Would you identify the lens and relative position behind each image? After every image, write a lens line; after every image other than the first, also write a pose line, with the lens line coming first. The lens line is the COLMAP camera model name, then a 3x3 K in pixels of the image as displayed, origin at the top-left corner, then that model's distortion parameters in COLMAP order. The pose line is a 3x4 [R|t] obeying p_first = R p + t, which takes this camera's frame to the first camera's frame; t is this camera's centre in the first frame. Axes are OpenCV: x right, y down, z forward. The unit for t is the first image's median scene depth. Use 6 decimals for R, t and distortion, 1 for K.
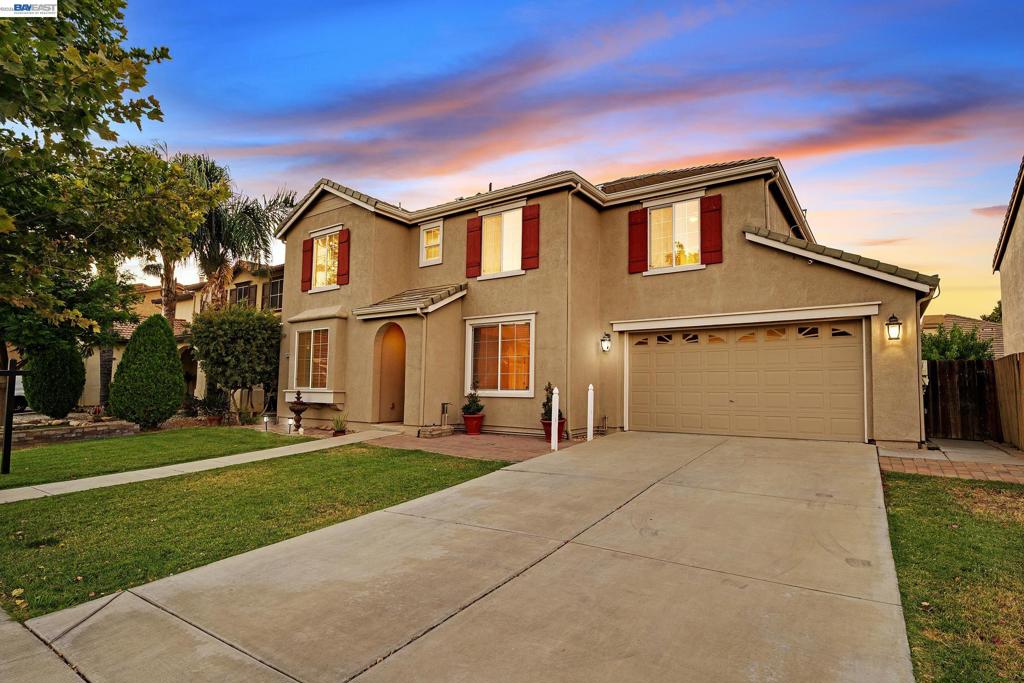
lens RADIAL K [[513.7, 0, 512.8], [0, 513.7, 355.5], [0, 0, 1]] dist [-0.002610, -0.000061]
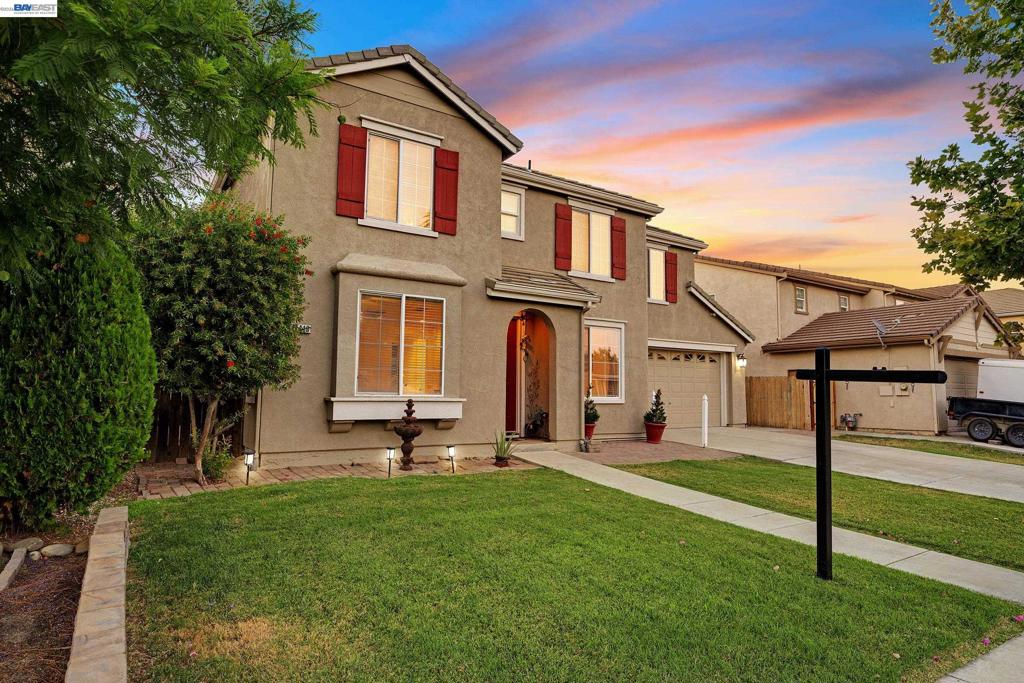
lens RADIAL K [[599.3, 0, 512.0], [0, 599.3, 341.5], [0, 0, 1]] dist [0.002730, 0.000194]
pose [[0.372644, 0.078336, 0.924662, -1.104085], [-0.065582, 0.996162, -0.057963, 0.039227], [-0.925654, -0.039042, 0.376351, 0.708805]]
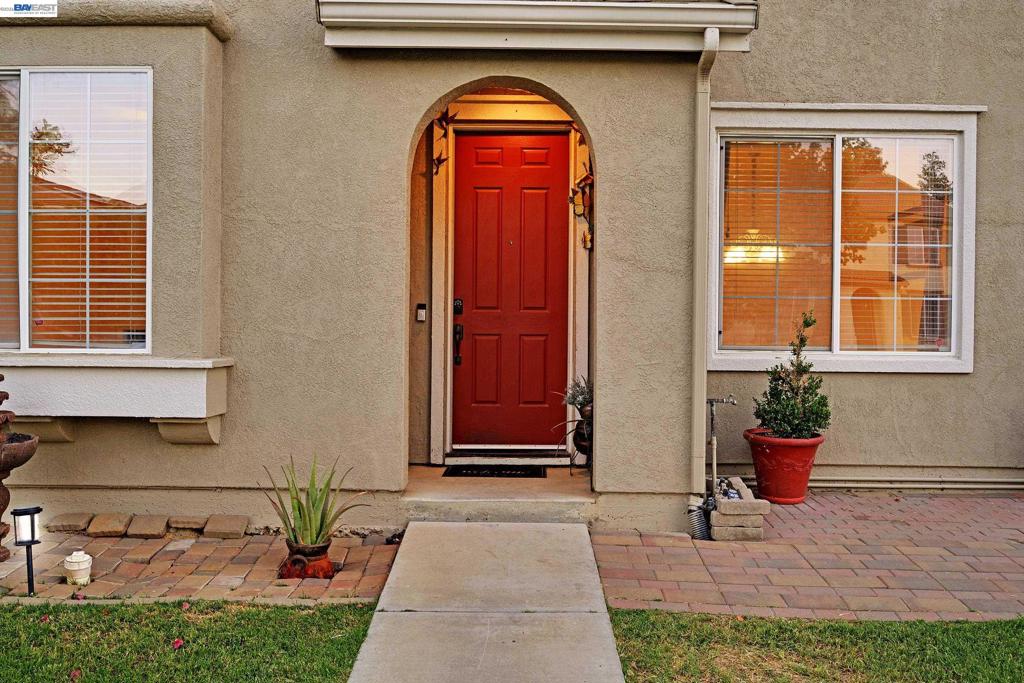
lens RADIAL K [[897.1, 0, 512.0], [0, 897.1, 341.5], [0, 0, 1]] dist [-0.011248, -0.008636]
pose [[0.820988, -0.009386, 0.570868, -0.490699], [-0.039618, 0.996518, 0.073360, 0.029491], [-0.569569, -0.082844, 0.817758, 0.657967]]
